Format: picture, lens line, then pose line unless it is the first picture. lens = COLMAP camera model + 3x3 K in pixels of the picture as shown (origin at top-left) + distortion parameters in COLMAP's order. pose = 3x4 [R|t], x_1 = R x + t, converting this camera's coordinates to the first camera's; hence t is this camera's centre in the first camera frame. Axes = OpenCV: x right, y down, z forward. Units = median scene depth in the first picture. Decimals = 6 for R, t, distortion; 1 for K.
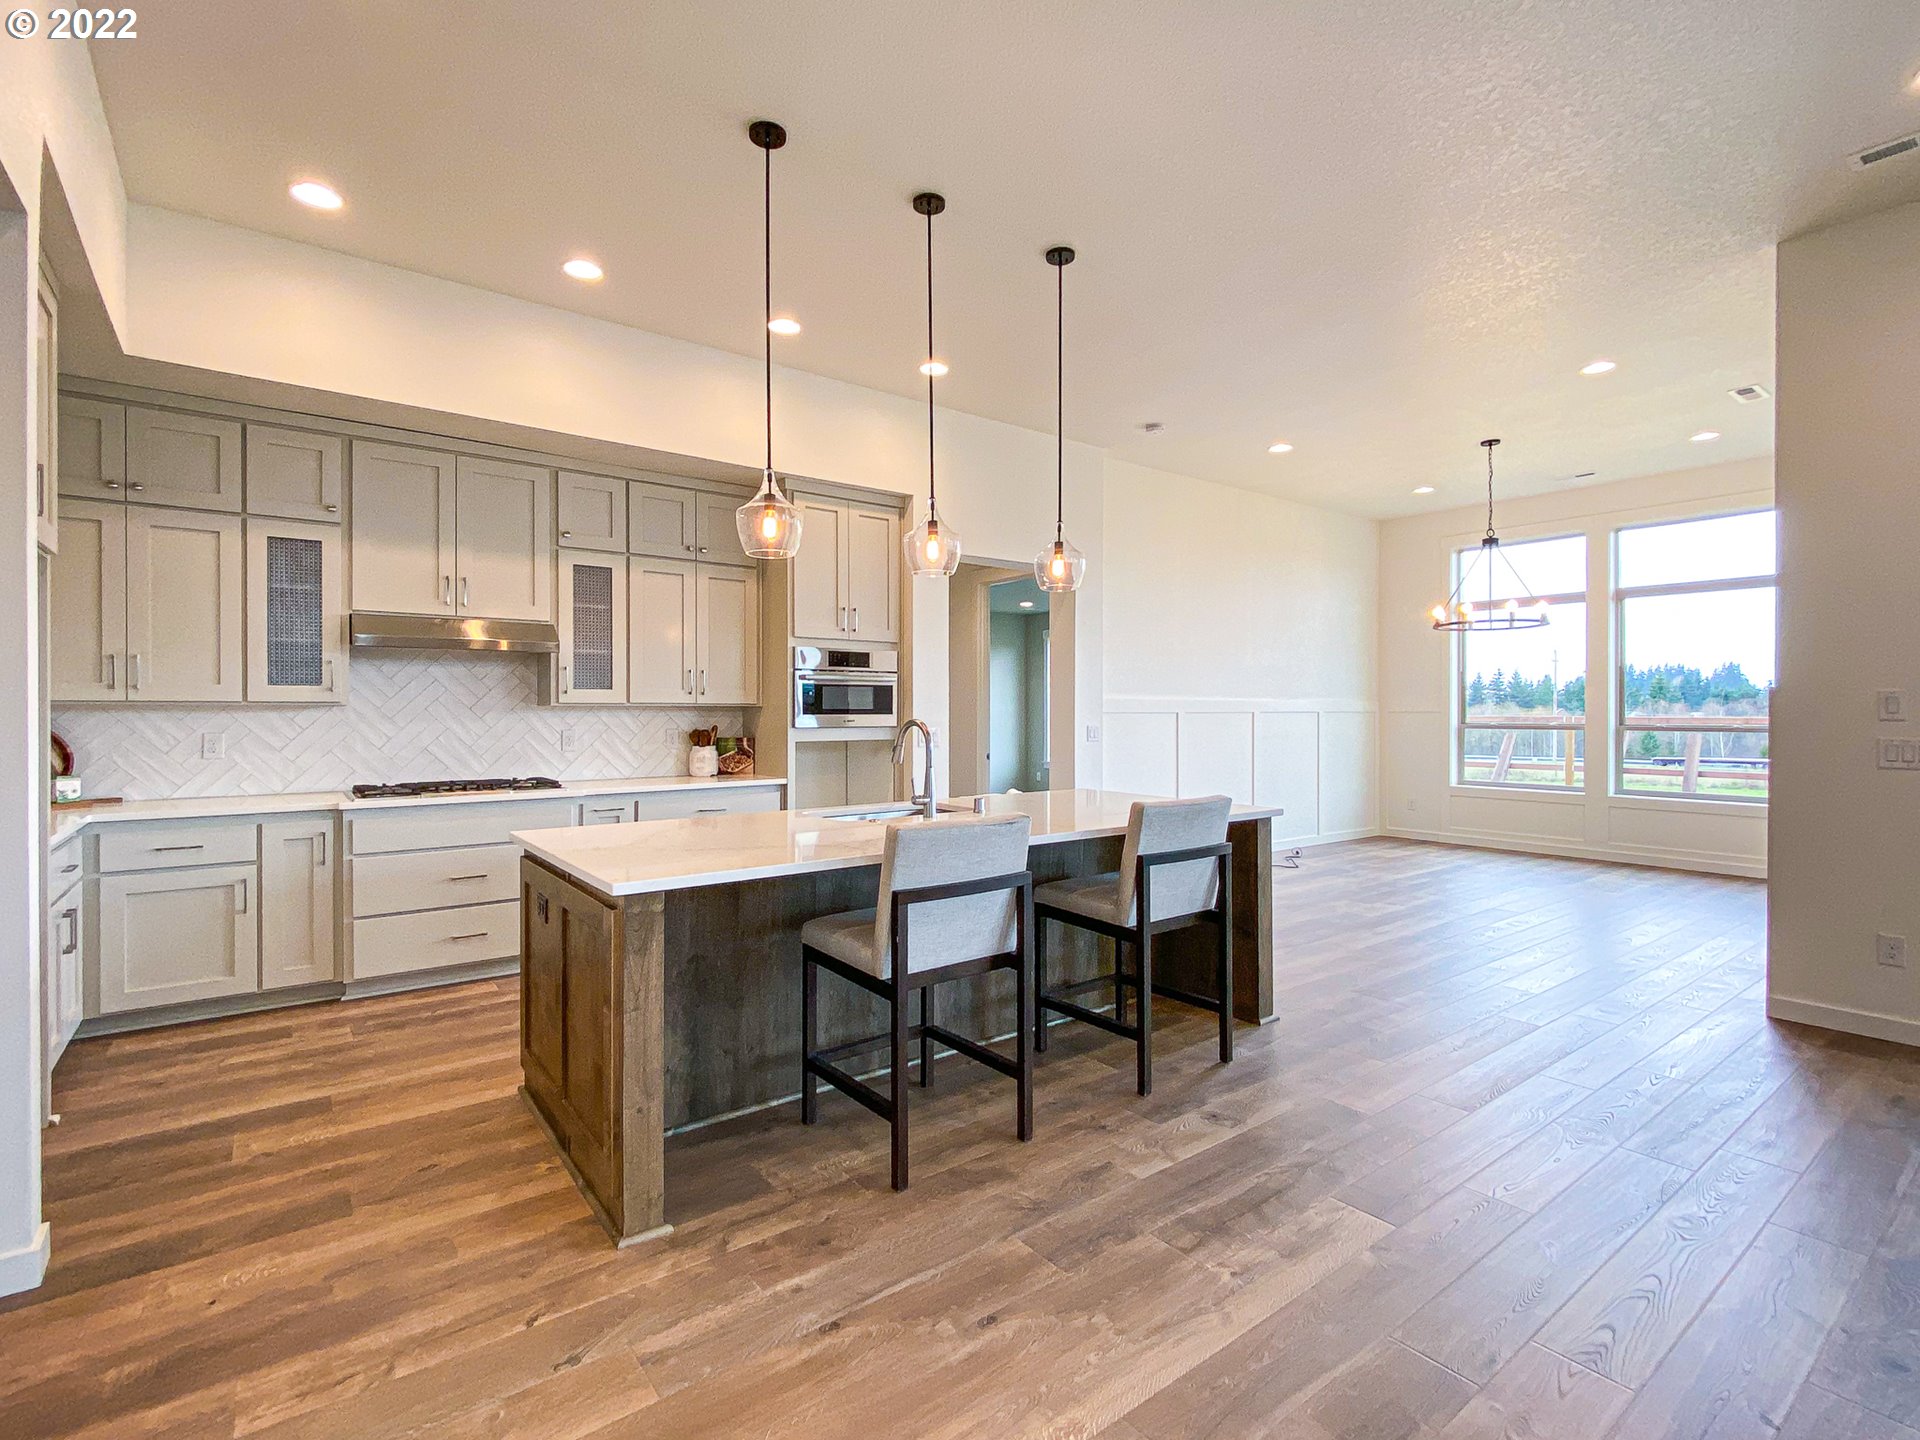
lens RADIAL K [[891.4, 0, 960.0], [0, 891.4, 720.0], [0, 0, 1]] dist [0.018168, -0.021537]
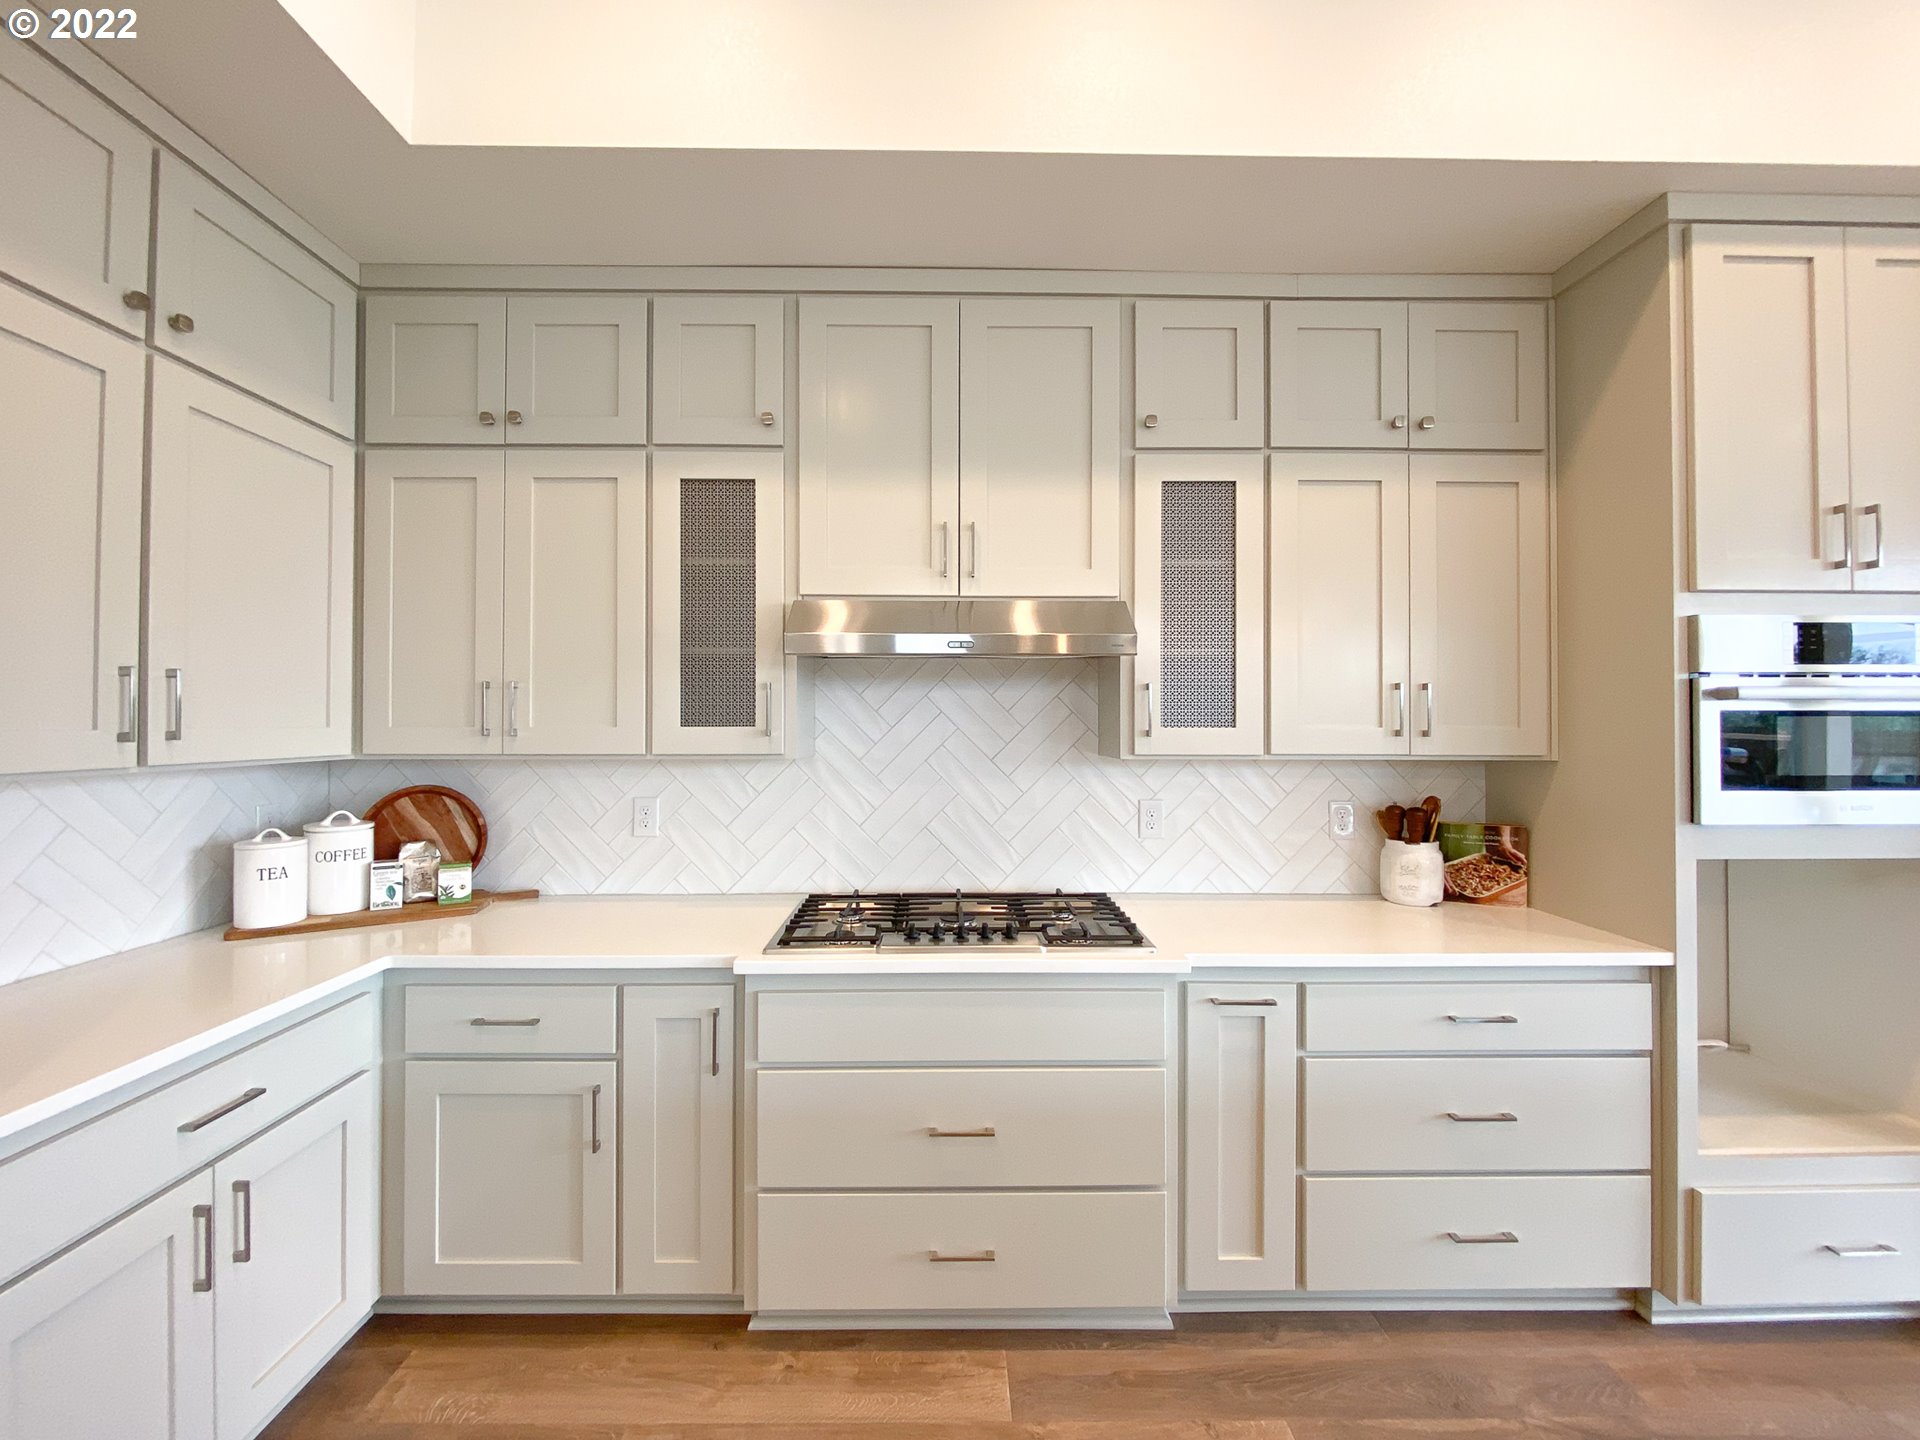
lens RADIAL K [[796.6, 0, 961.3], [0, 796.6, 709.5], [0, 0, 1]] dist [0.014672, -0.012553]
pose [[0.807068, -0.010556, -0.590364, -0.256706], [-0.008182, 0.999544, -0.029059, -0.030763], [0.590402, 0.028283, 0.806614, 0.567352]]
